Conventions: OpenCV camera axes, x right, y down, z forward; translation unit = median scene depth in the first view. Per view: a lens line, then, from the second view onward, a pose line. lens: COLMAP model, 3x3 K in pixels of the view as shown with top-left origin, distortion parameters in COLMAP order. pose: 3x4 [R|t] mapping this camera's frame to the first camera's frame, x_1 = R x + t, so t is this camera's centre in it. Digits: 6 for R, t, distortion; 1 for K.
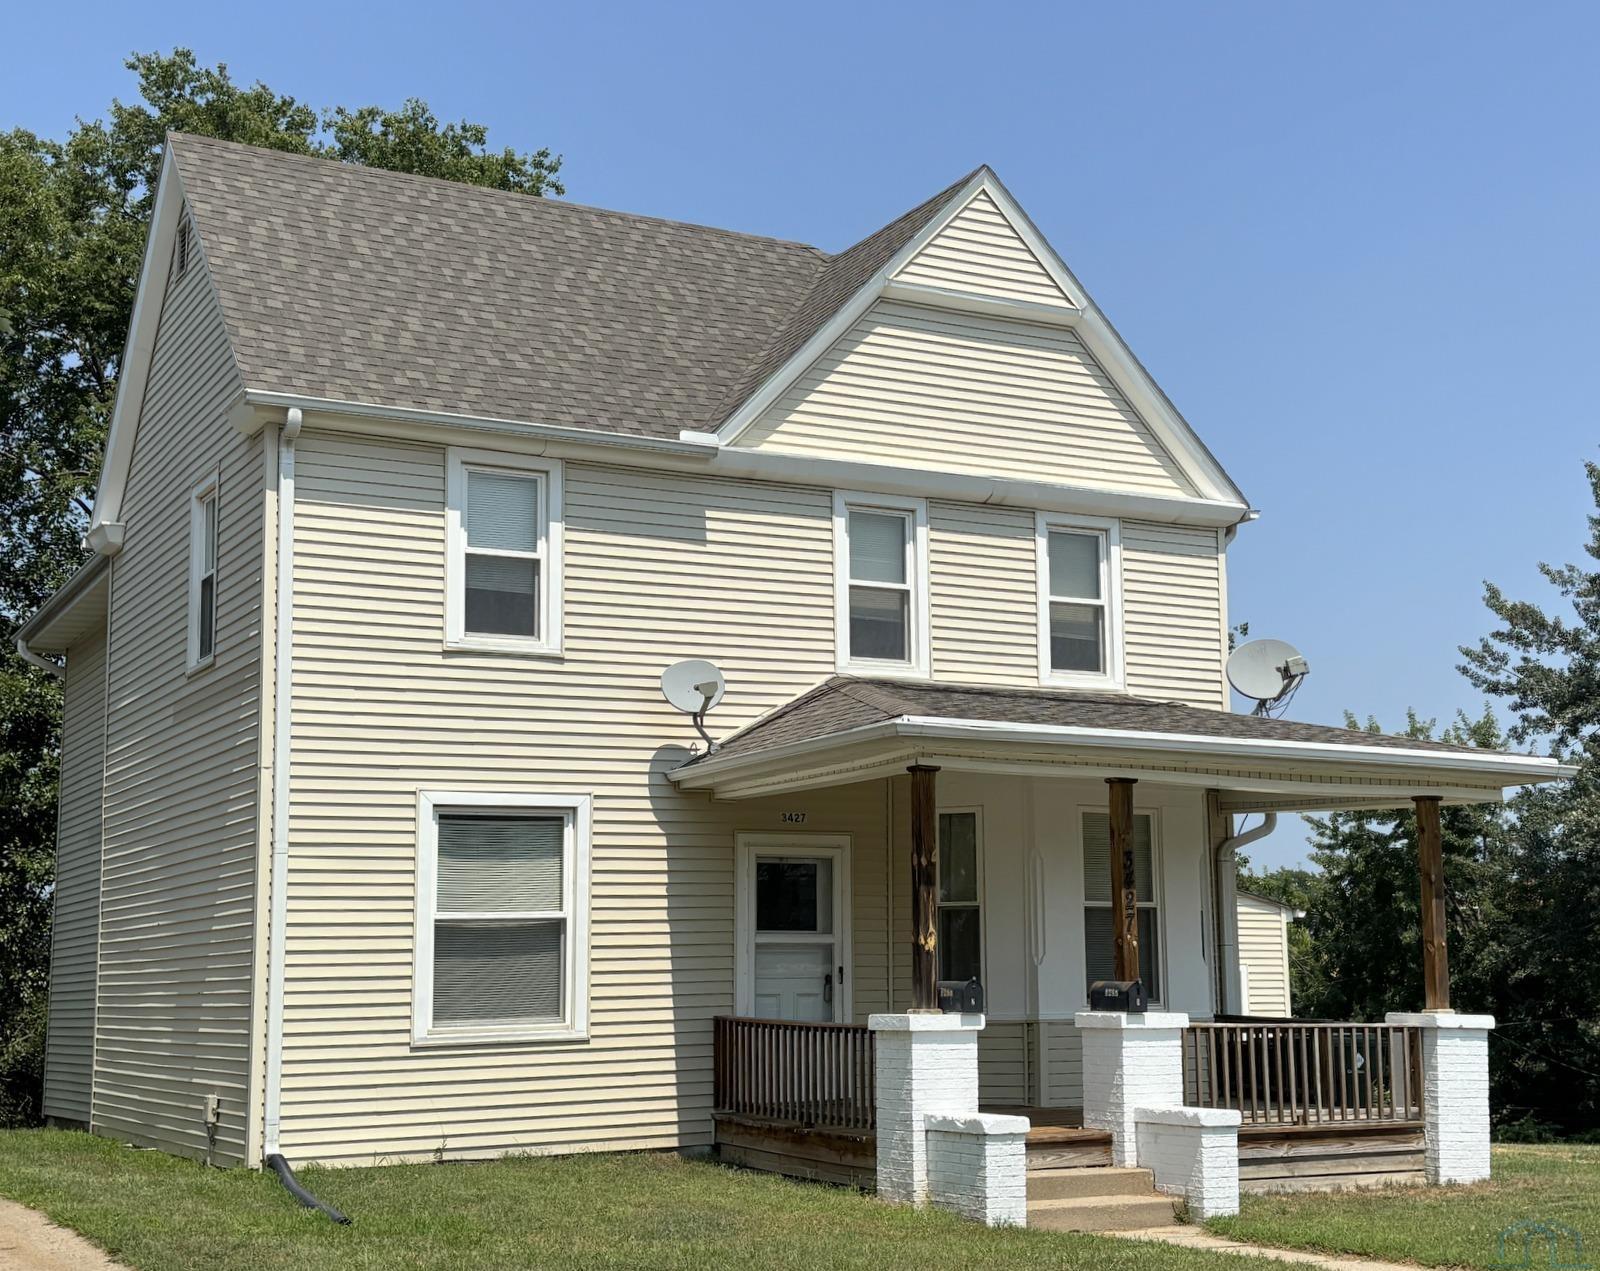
lens RADIAL K [[2197.0, 0, 800.5], [0, 2197.0, 631.3], [0, 0, 1]] dist [0.114182, 0.000000]
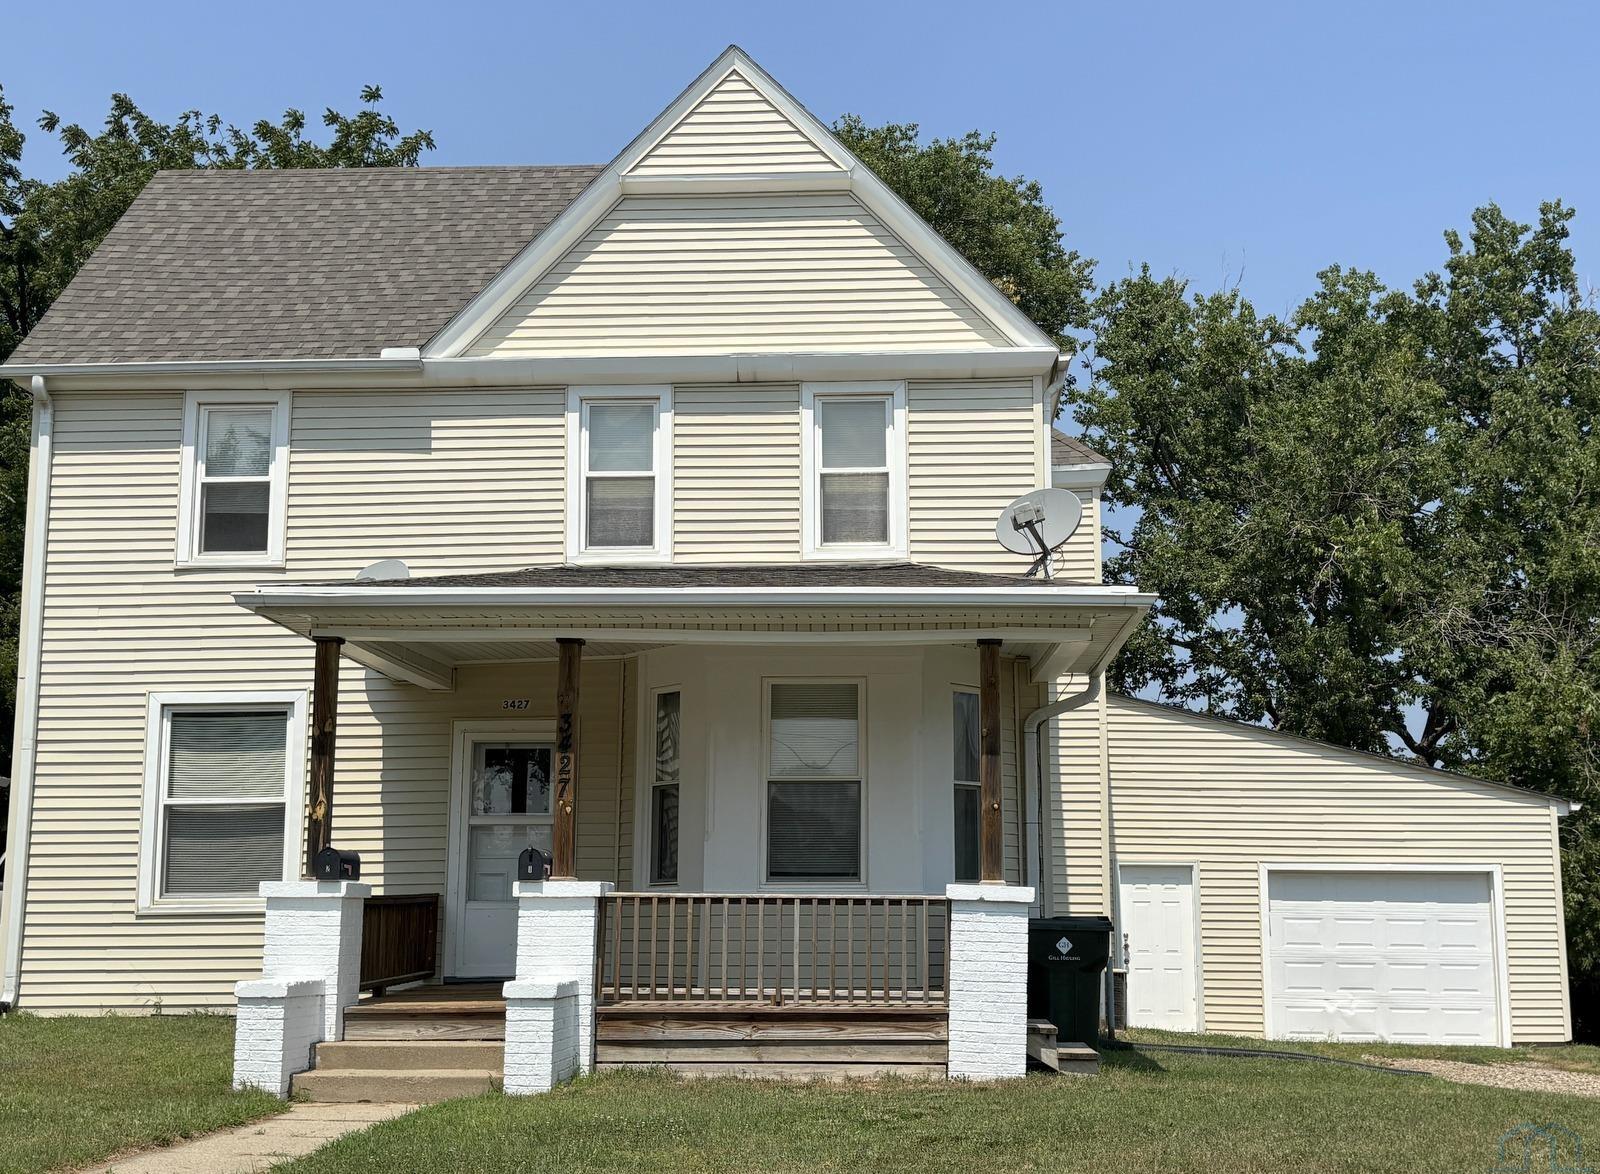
lens RADIAL K [[1863.0, 0, 801.7], [0, 1863.0, 593.0], [0, 0, 1]] dist [0.038952, 0.000000]
pose [[0.854571, -0.078848, -0.513314, 0.588307], [0.072704, 0.996837, -0.032081, 0.072795], [0.514220, -0.009904, 0.857601, 0.325260]]
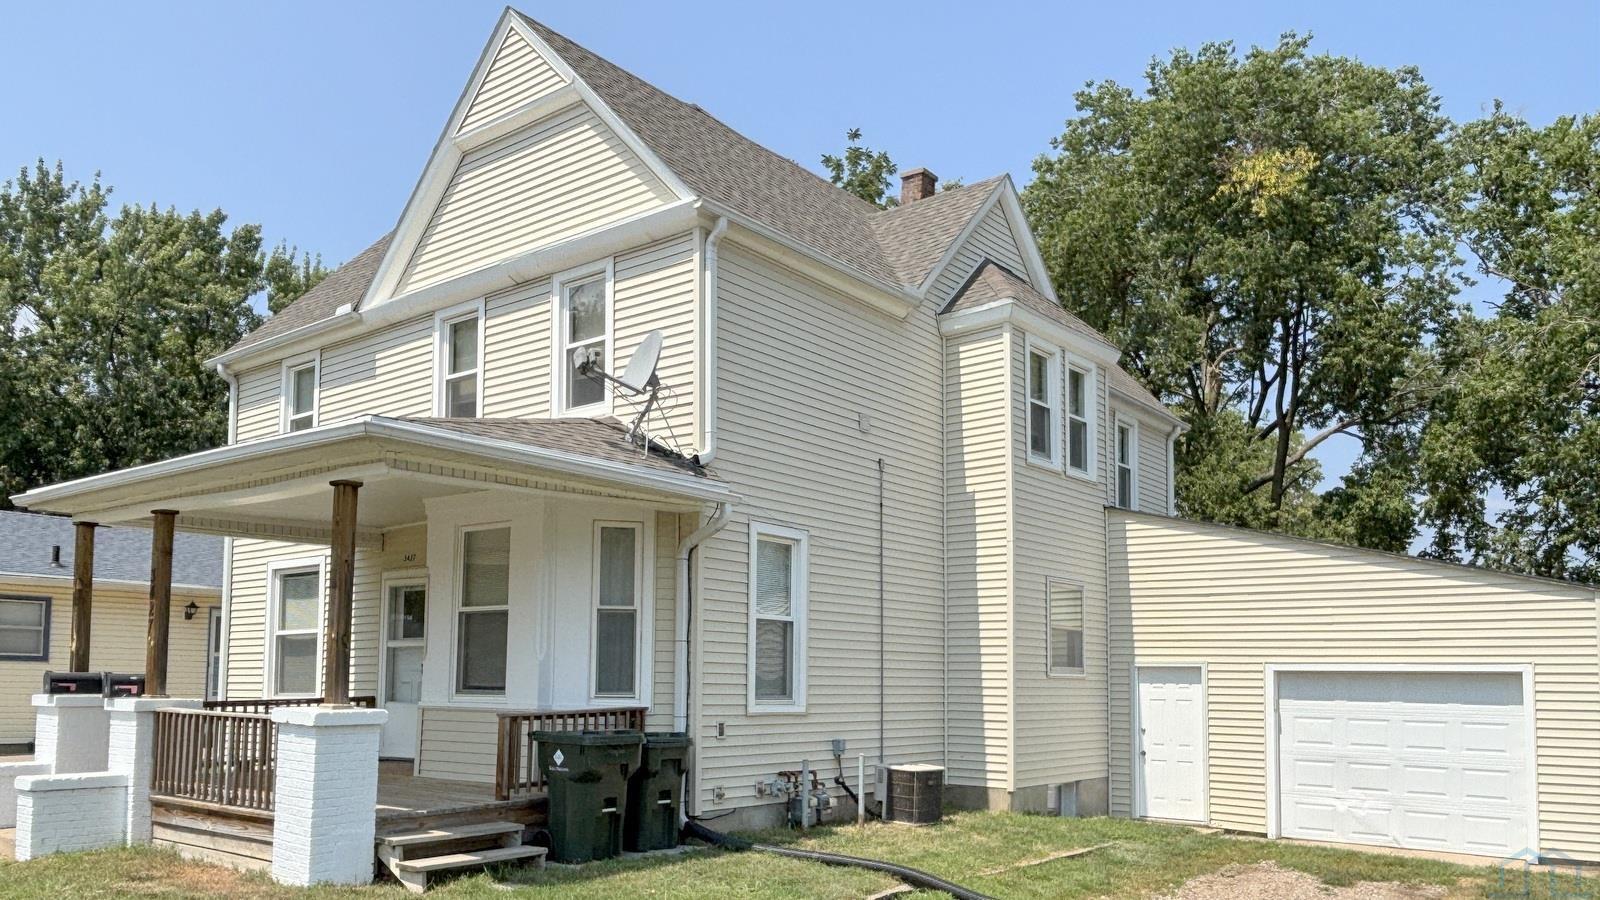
lens RADIAL K [[1163.6, 0, 814.8], [0, 1163.6, 577.8], [0, 0, 1]] dist [0.002095, -0.004773]
pose [[0.413562, -0.066677, -0.908031, 0.798225], [0.133449, 0.990983, -0.011989, 0.145238], [0.900643, -0.116218, 0.418731, 0.952109]]
